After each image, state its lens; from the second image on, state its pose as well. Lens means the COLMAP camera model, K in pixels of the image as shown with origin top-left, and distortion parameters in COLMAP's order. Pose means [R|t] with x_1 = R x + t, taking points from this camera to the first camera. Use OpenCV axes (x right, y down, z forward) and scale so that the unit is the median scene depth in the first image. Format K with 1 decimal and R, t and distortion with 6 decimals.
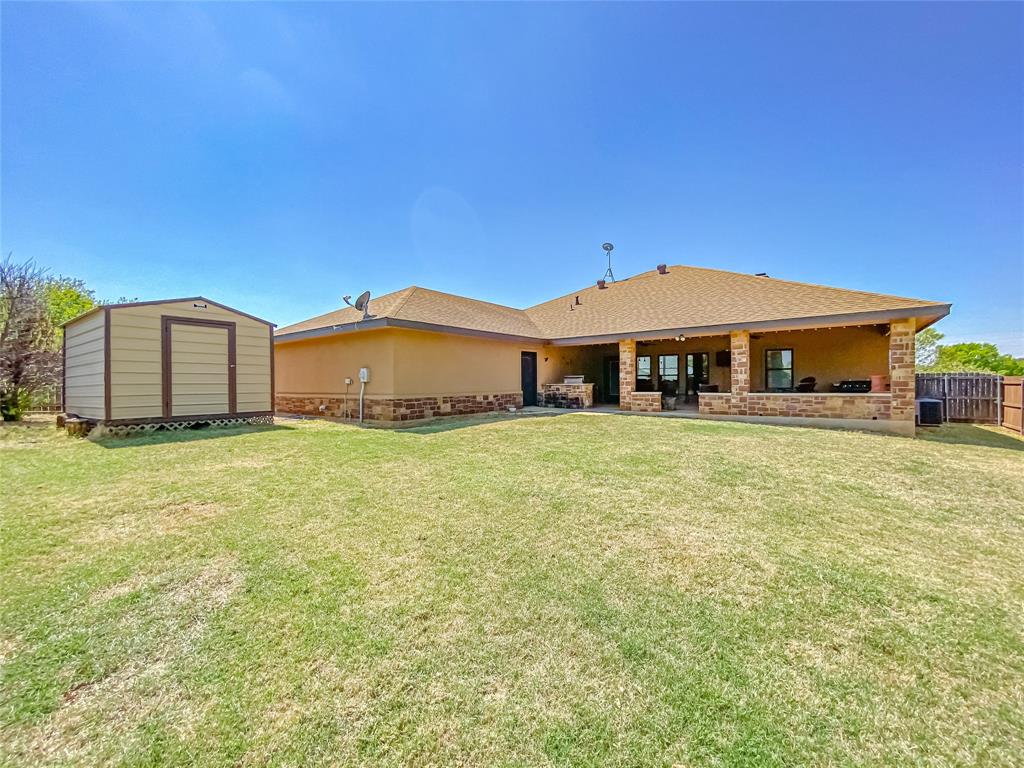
lens RADIAL K [[429.6, 0, 517.8], [0, 429.6, 376.8], [0, 0, 1]] dist [-0.000502, -0.000138]
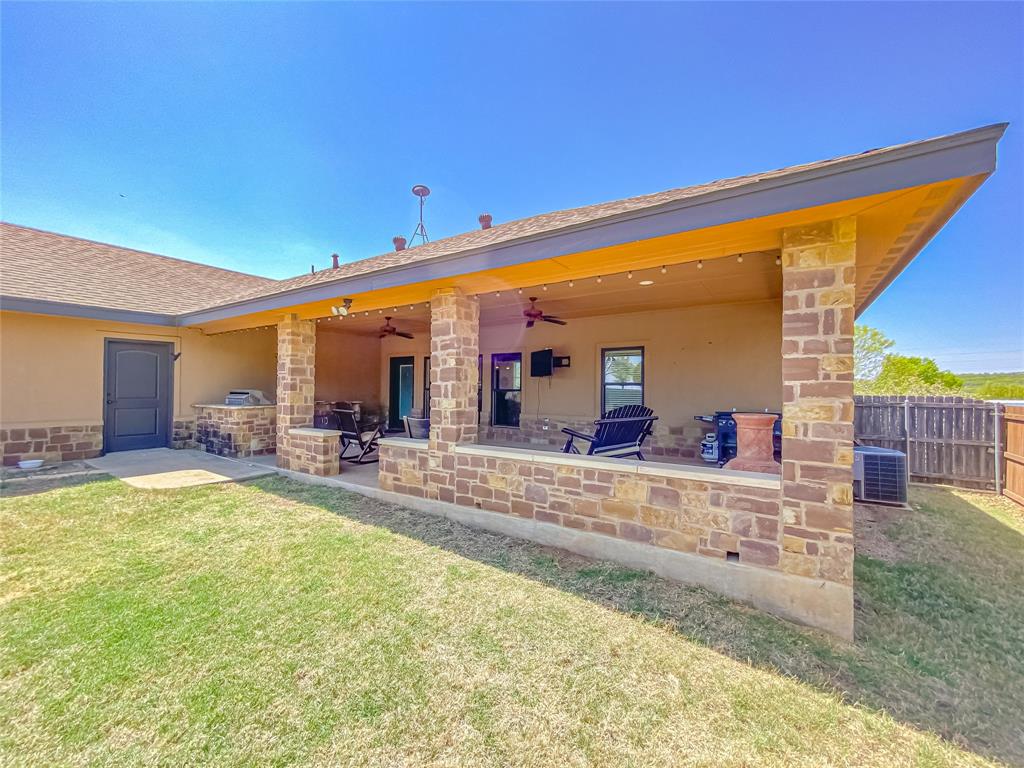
lens RADIAL K [[429.6, 0, 517.8], [0, 429.6, 376.8], [0, 0, 1]] dist [-0.000502, -0.000138]
pose [[0.996745, 0.019709, 0.078173, 0.555420], [-0.018619, 0.999719, -0.014647, -0.021245], [-0.078439, 0.013144, 0.996832, 0.599330]]
